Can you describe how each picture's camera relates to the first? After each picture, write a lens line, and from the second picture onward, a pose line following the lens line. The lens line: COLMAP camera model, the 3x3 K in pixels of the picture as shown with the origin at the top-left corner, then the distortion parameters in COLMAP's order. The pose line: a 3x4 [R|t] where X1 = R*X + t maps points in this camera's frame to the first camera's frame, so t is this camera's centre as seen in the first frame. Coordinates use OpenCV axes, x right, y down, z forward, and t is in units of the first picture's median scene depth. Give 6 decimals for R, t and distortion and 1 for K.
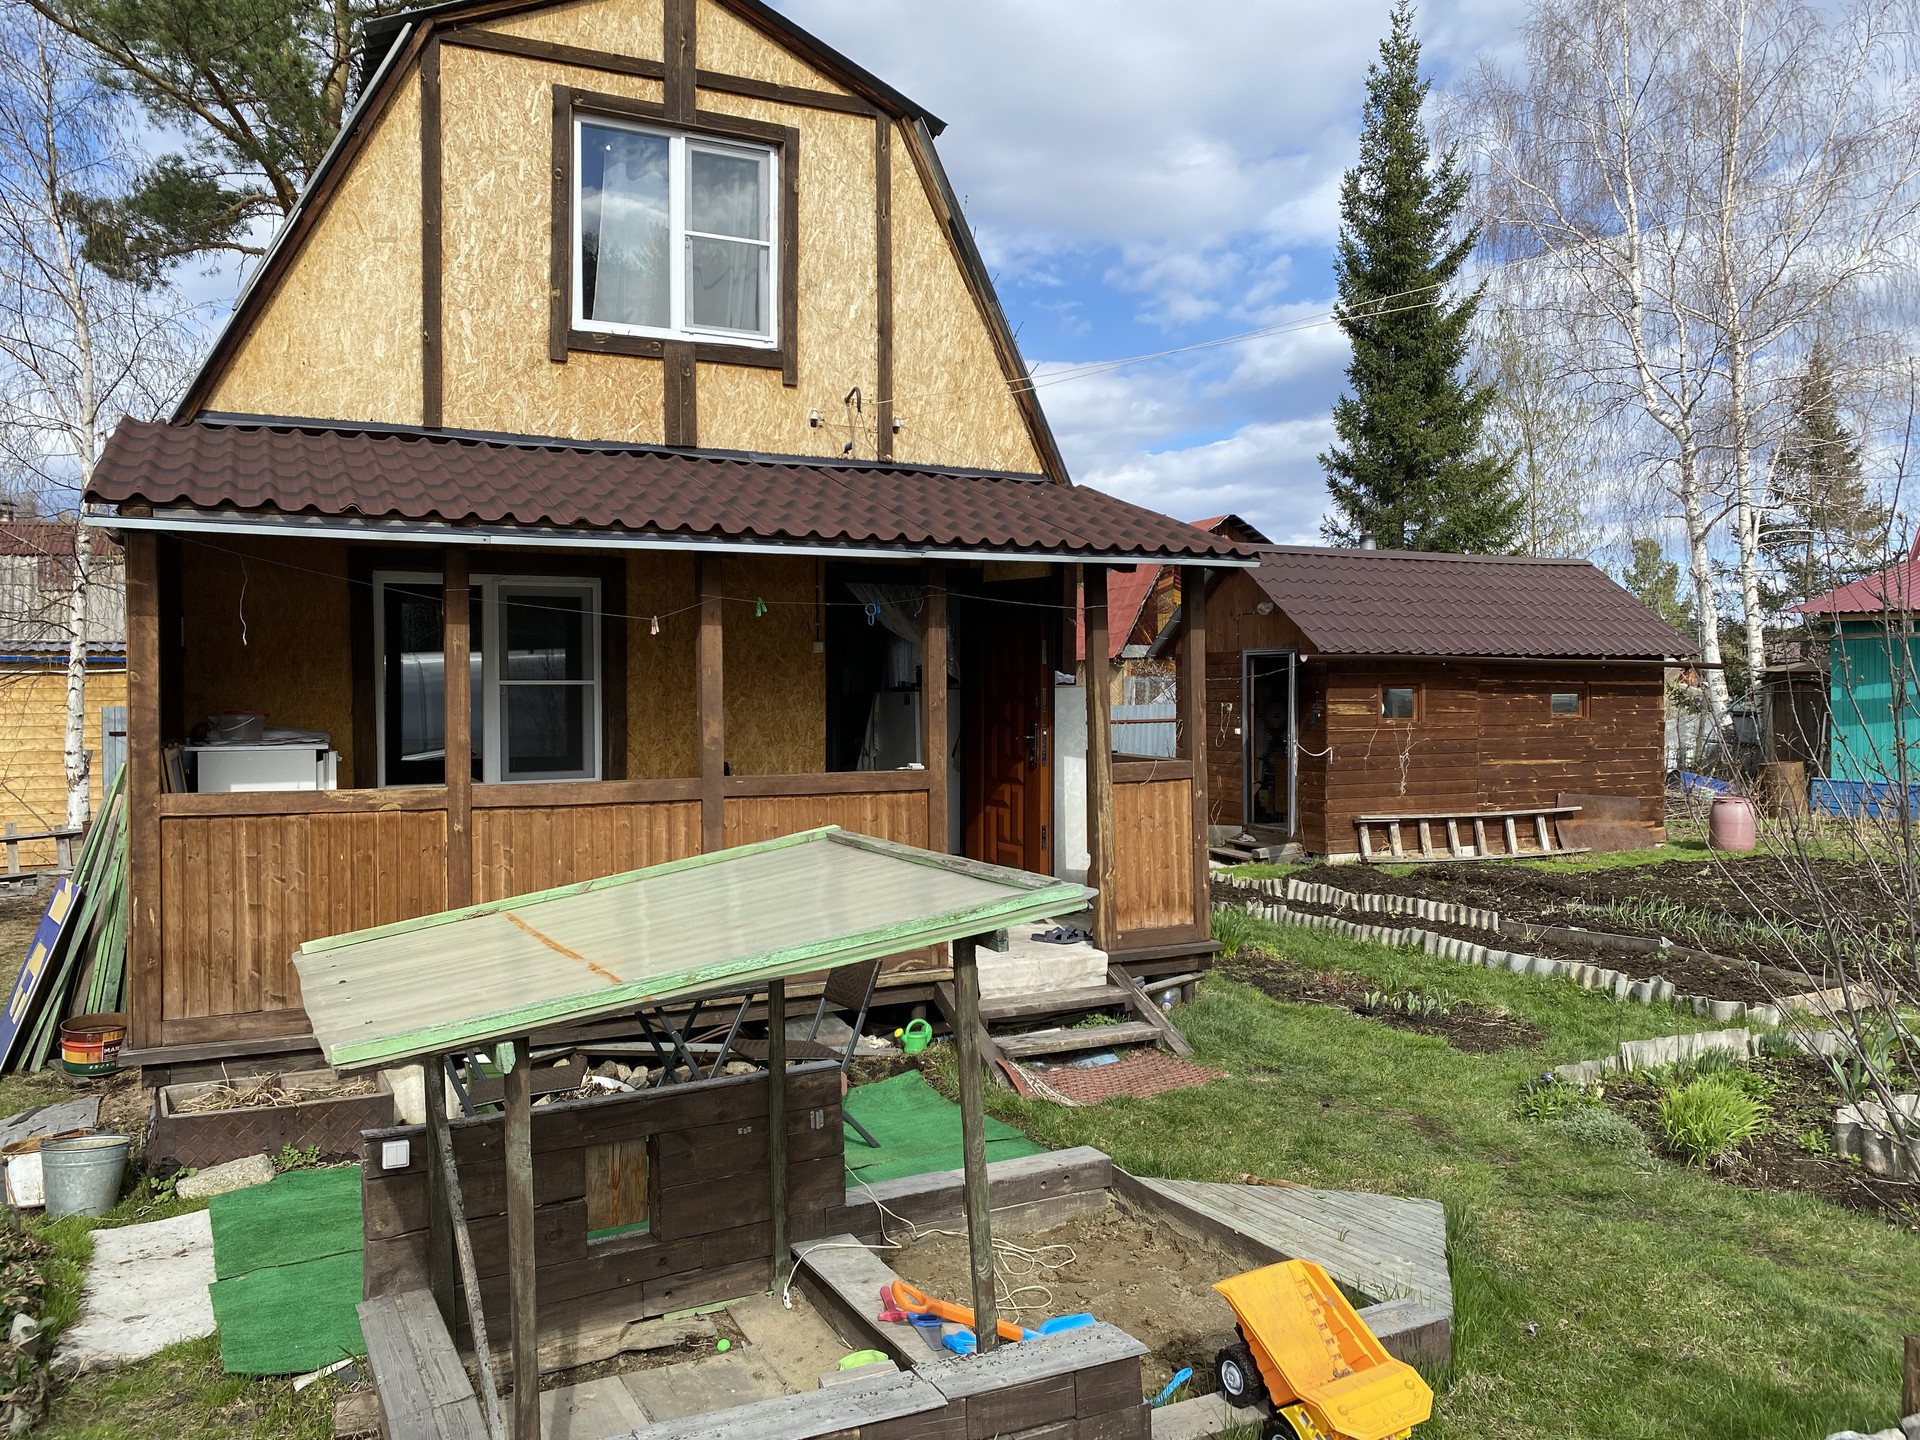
lens RADIAL K [[1474.8, 0, 977.1], [0, 1474.8, 702.3], [0, 0, 1]] dist [0.043768, -0.036157]
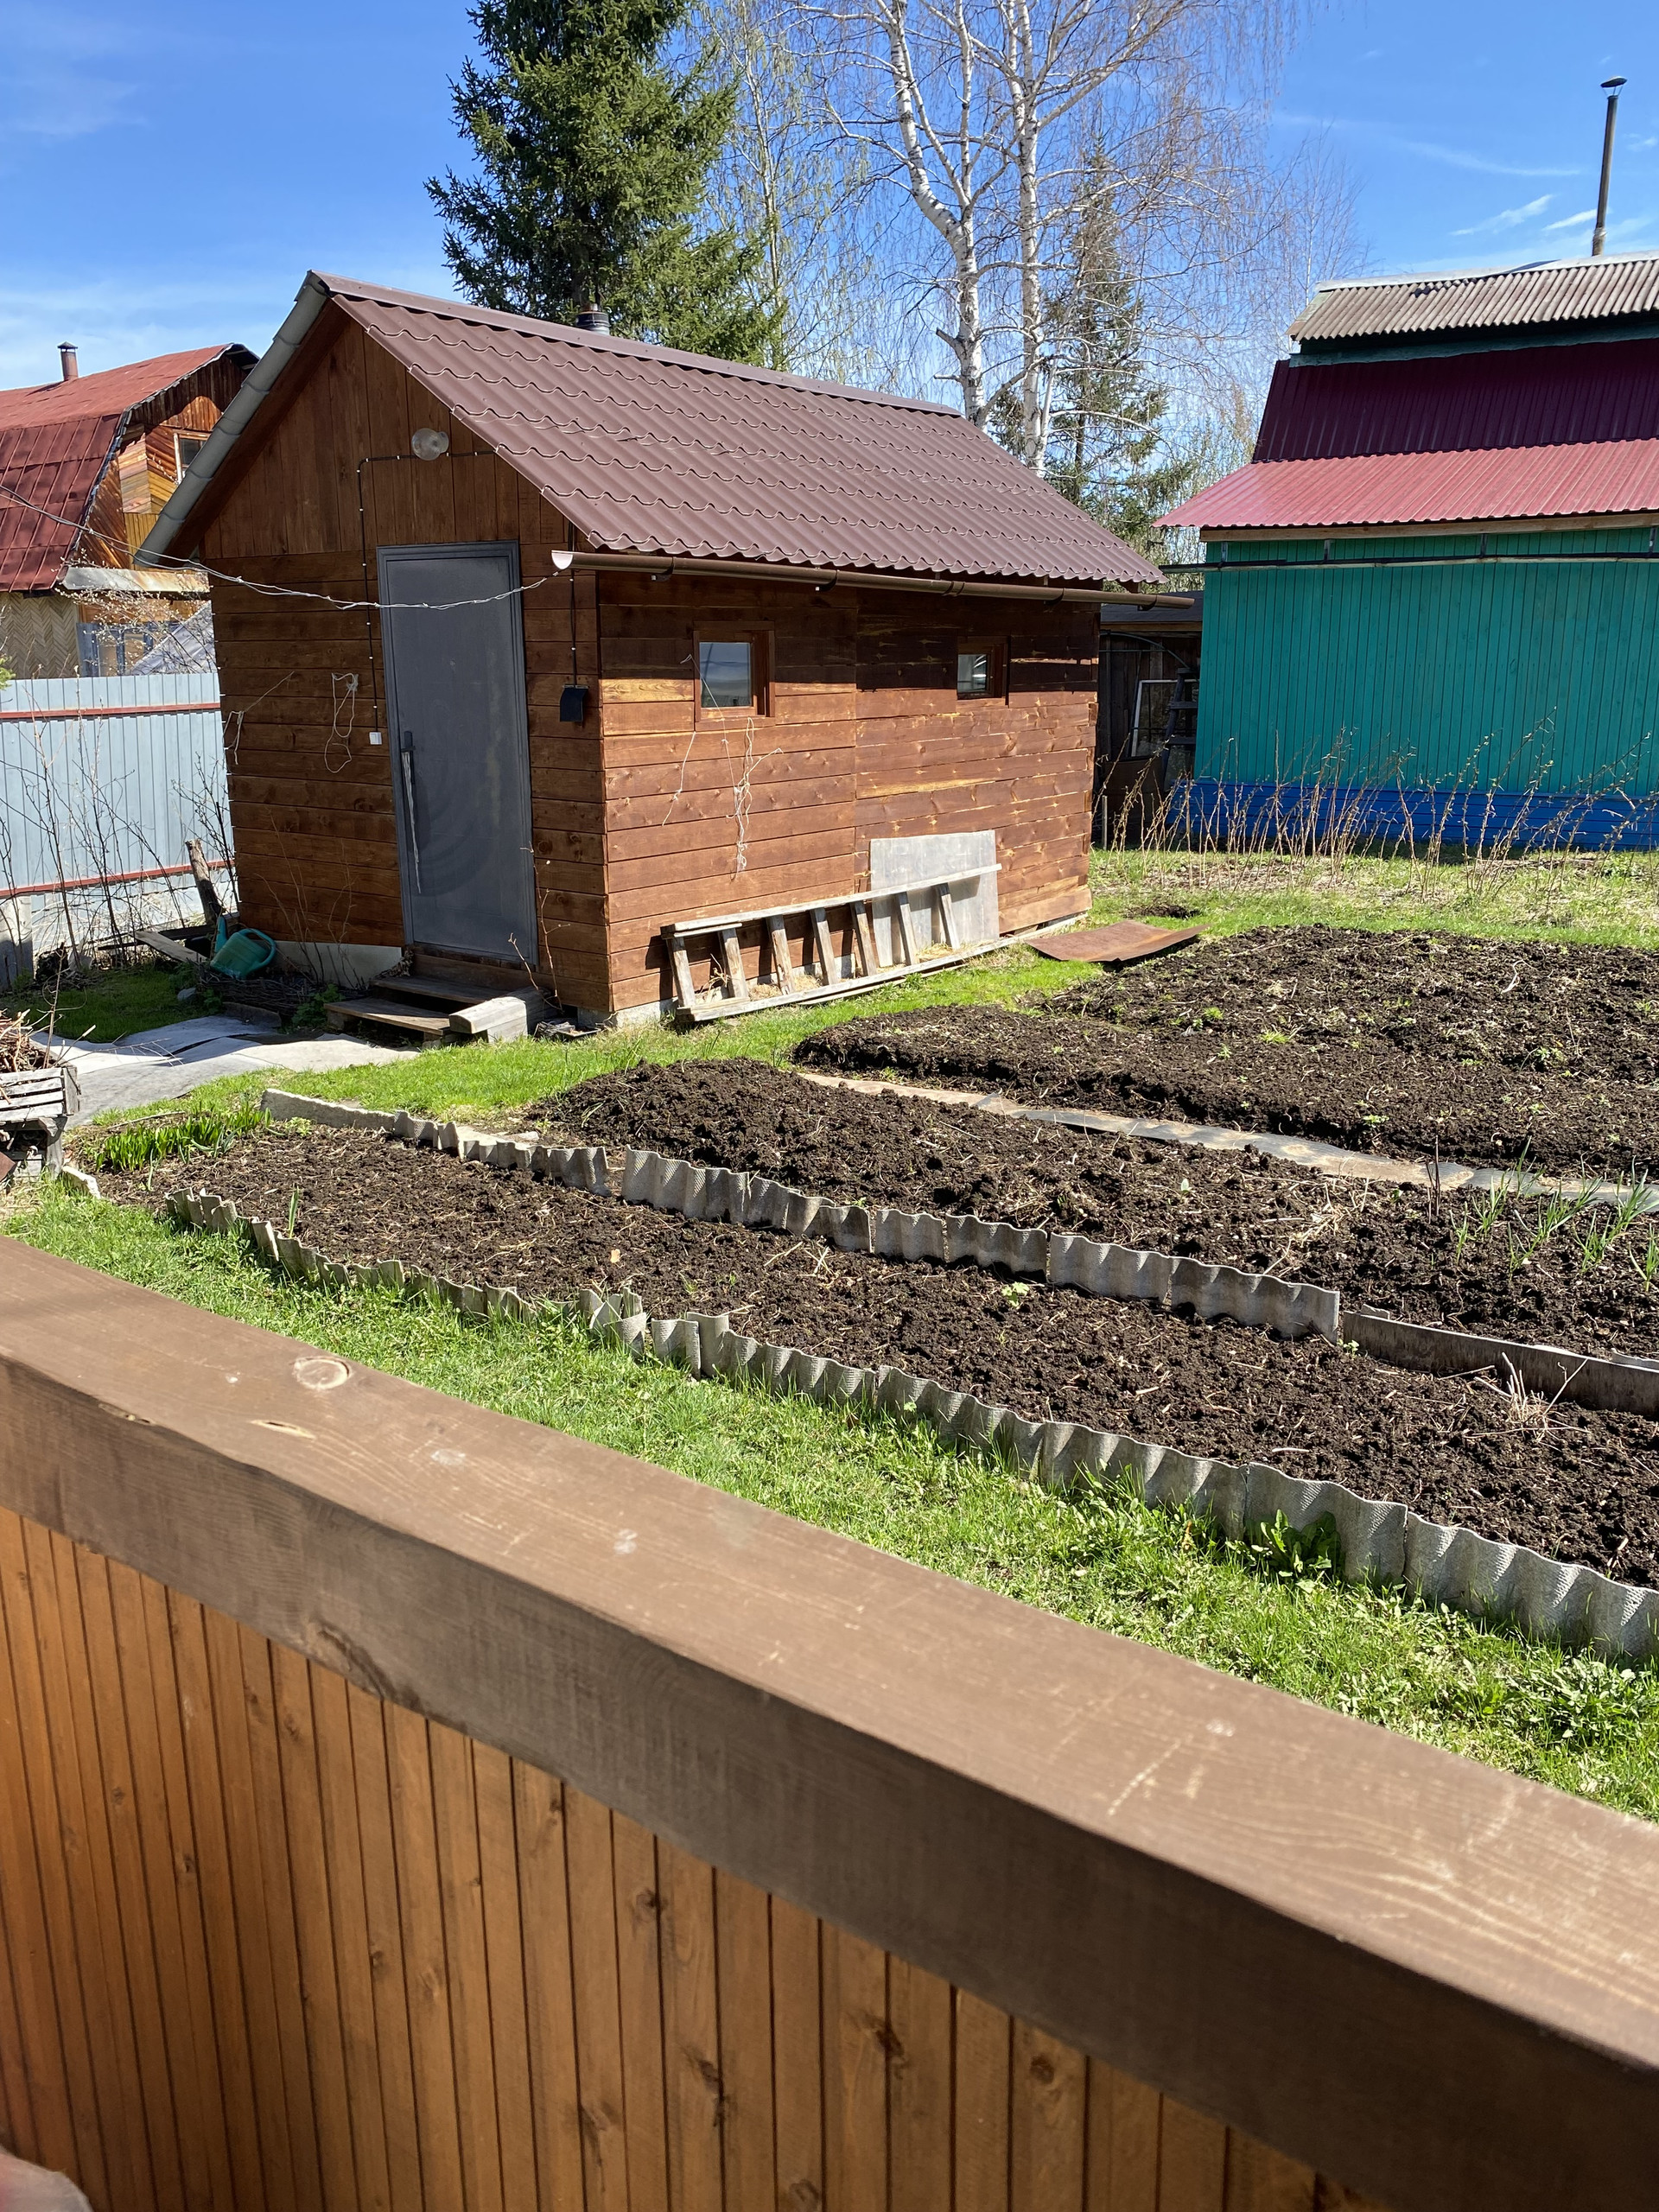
lens RADIAL K [[1699.1, 0, 834.6], [0, 1699.1, 1097.5], [0, 0, 1]] dist [0.043768, -0.036157]
pose [[0.875421, -0.120907, 0.467995, 0.085926], [0.003150, 0.969616, 0.244610, -0.002146], [-0.483351, -0.212663, 0.849203, 0.920459]]
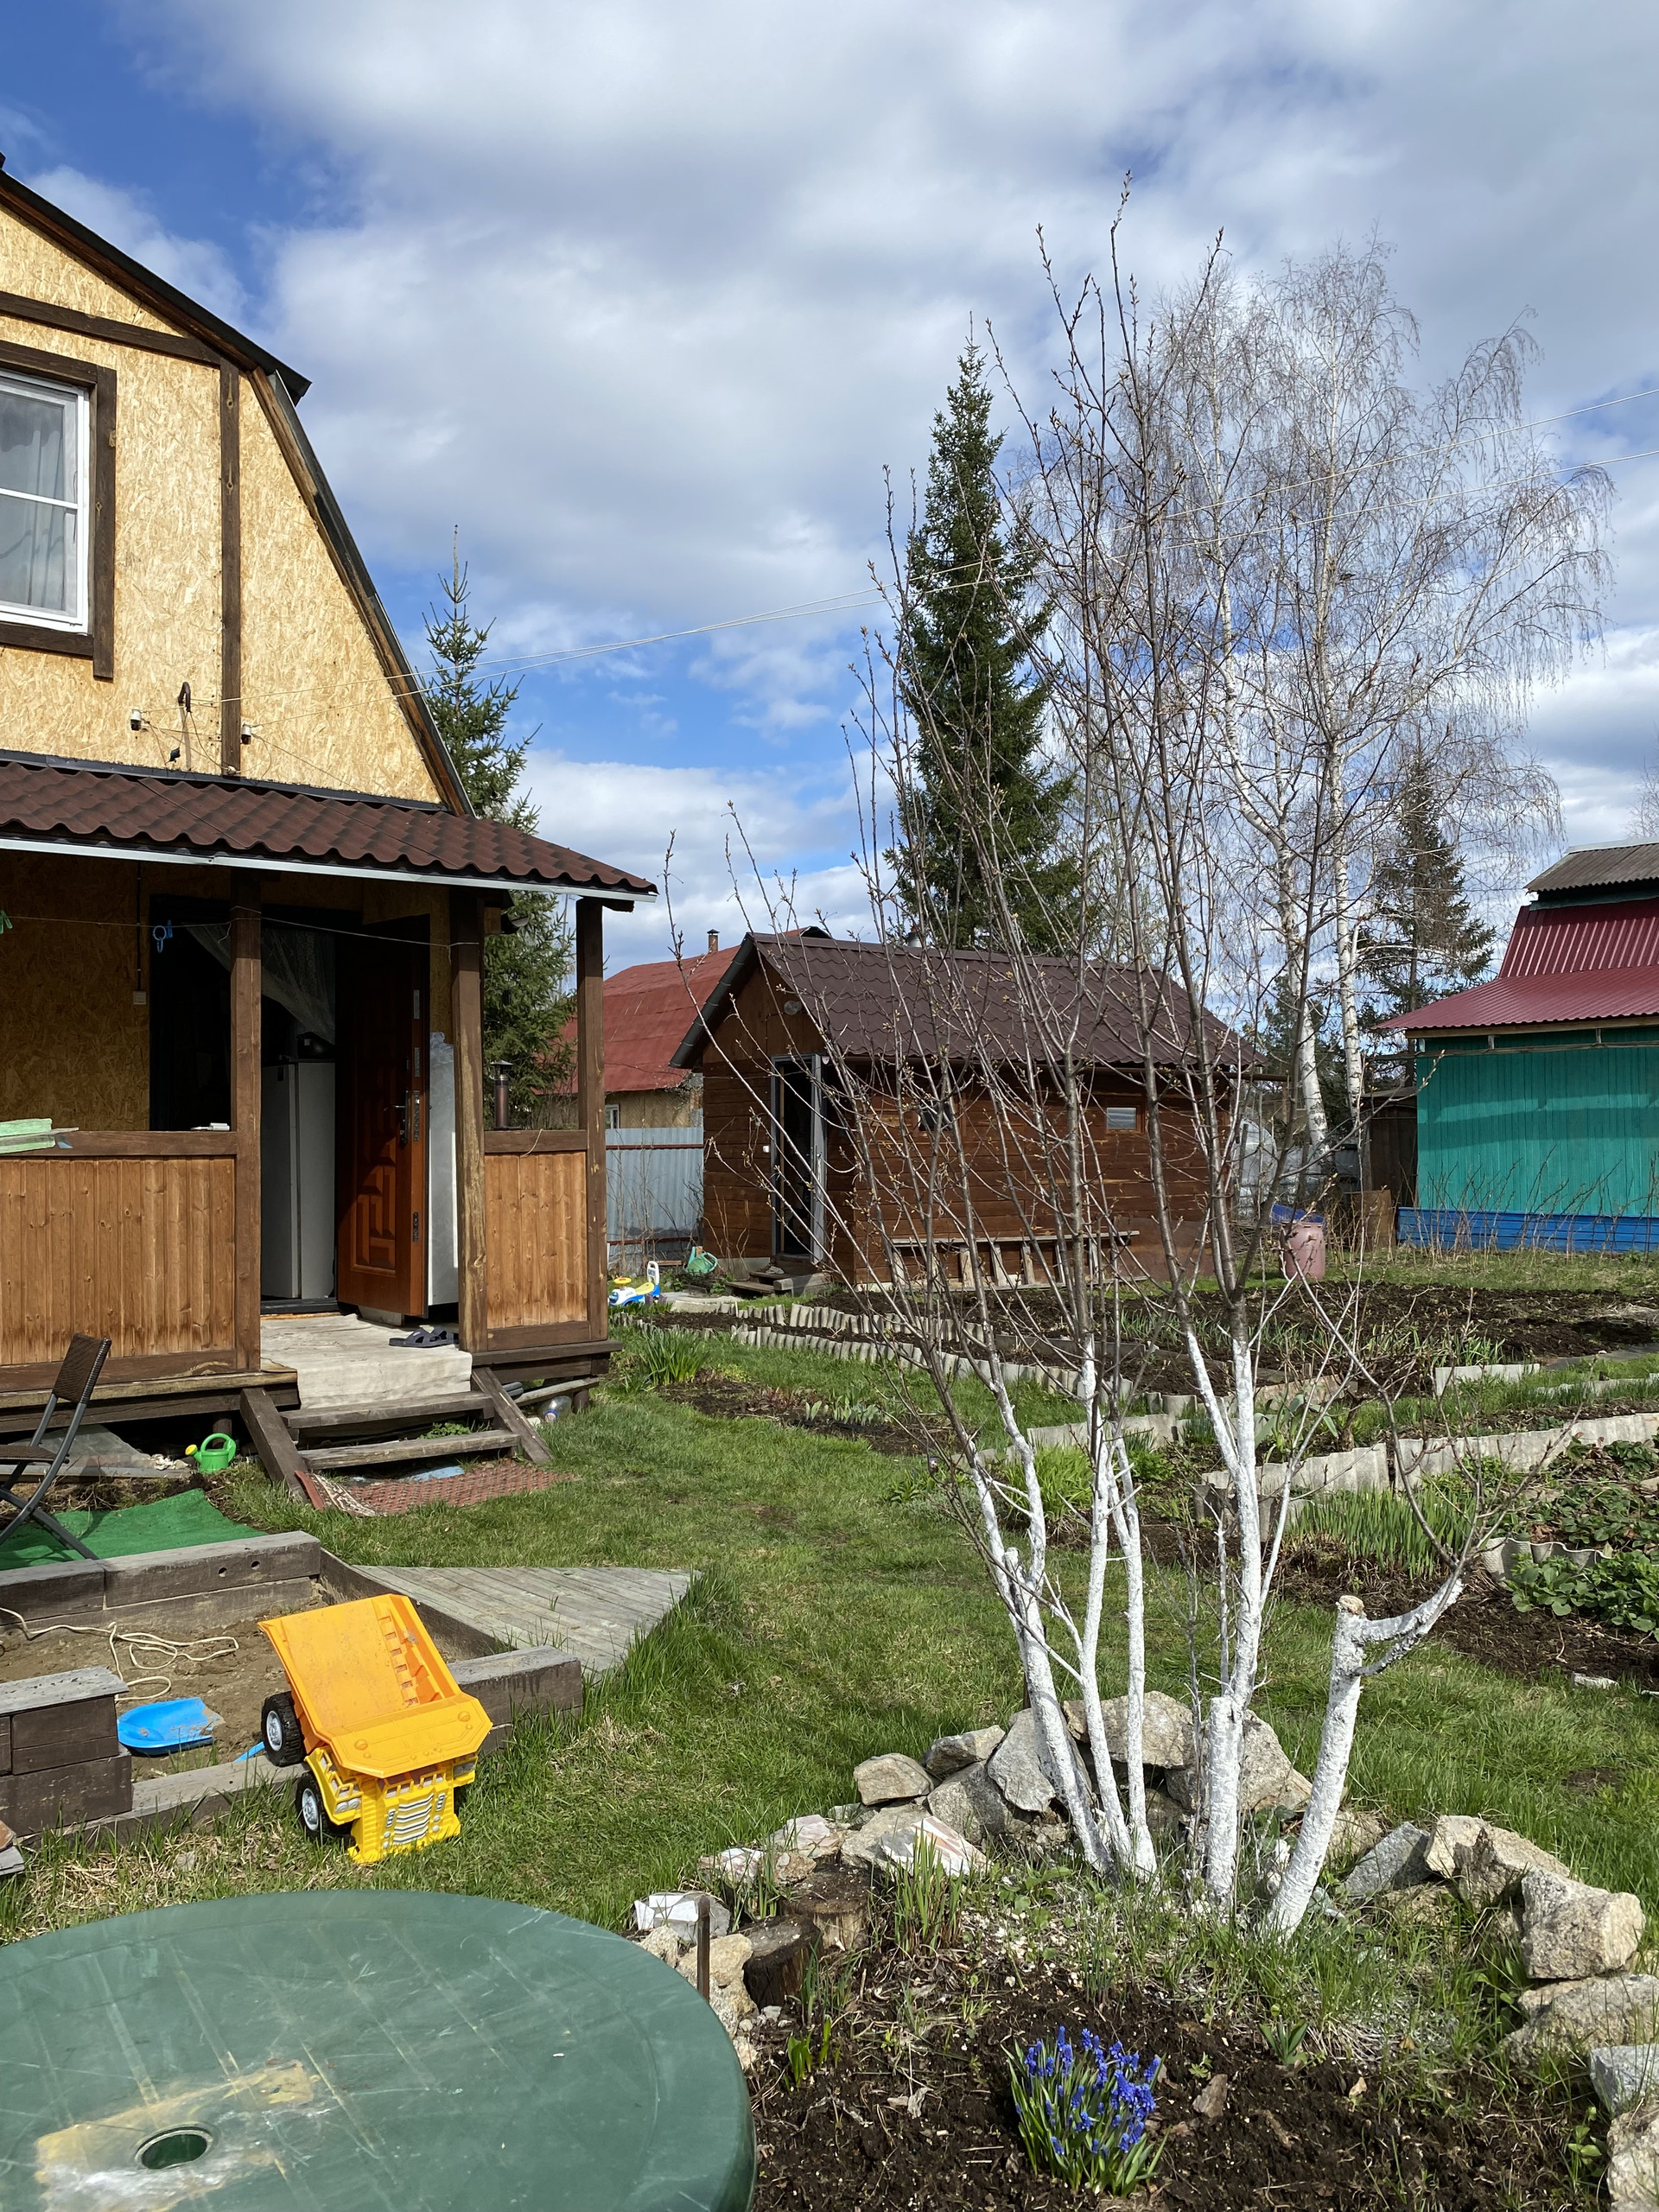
lens RADIAL K [[1699.1, 0, 826.8], [0, 1699.1, 1121.2], [0, 0, 1]] dist [0.043768, -0.036157]
pose [[0.989130, -0.000295, 0.147045, 0.128225], [0.004027, 0.999677, -0.025081, 0.055658], [-0.146990, 0.025400, 0.988812, 0.008008]]
